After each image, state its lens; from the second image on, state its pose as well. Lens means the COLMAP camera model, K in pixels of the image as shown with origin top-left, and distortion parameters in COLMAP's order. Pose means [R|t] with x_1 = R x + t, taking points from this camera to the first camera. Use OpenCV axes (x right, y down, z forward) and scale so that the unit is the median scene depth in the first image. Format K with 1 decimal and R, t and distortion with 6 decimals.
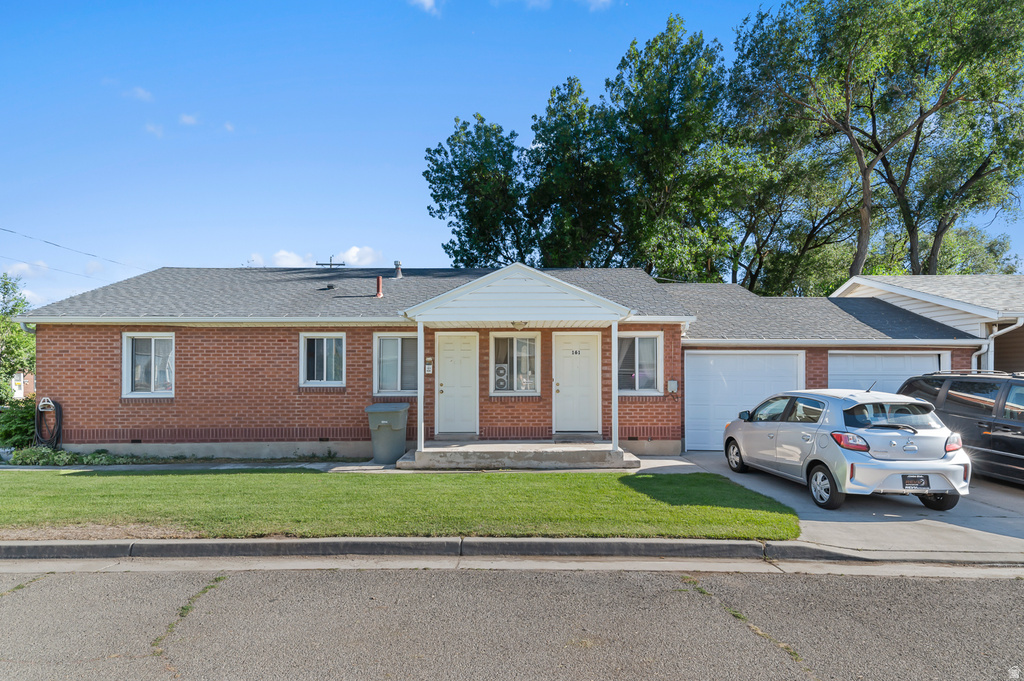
lens RADIAL K [[557.2, 0, 513.6], [0, 557.2, 377.9], [0, 0, 1]] dist [0.000905, -0.000741]
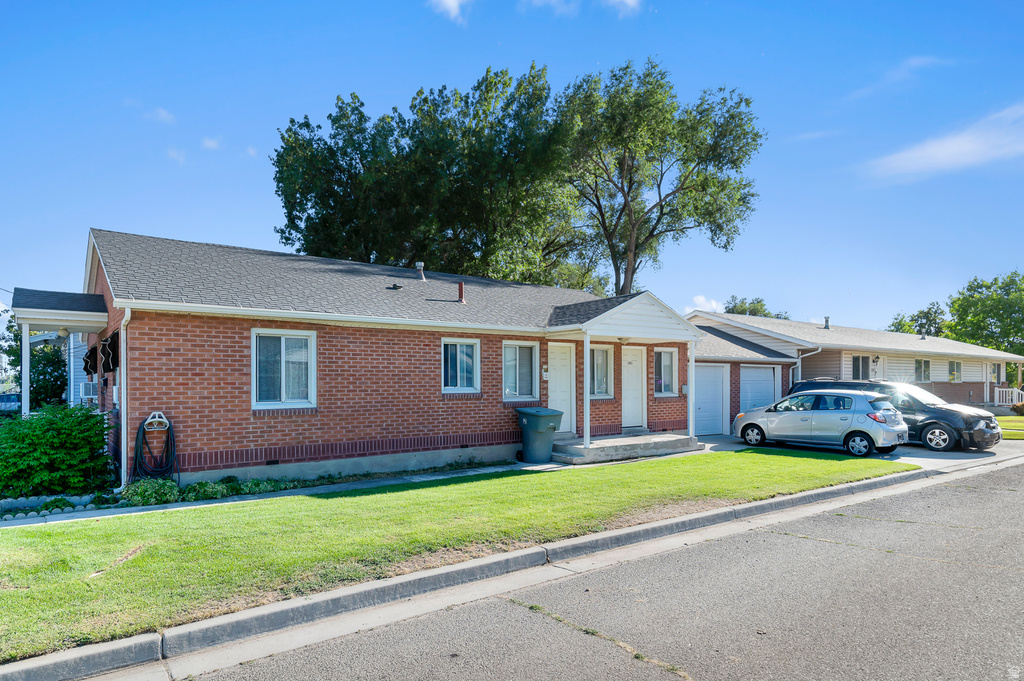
lens RADIAL K [[616.3, 0, 511.8], [0, 616.3, 379.7], [0, 0, 1]] dist [-0.002219, -0.019637]
pose [[0.802572, 0.000856, 0.596554, -0.929157], [0.002555, 0.999985, -0.004873, -0.002230], [-0.596549, 0.005435, 0.802558, 0.066845]]
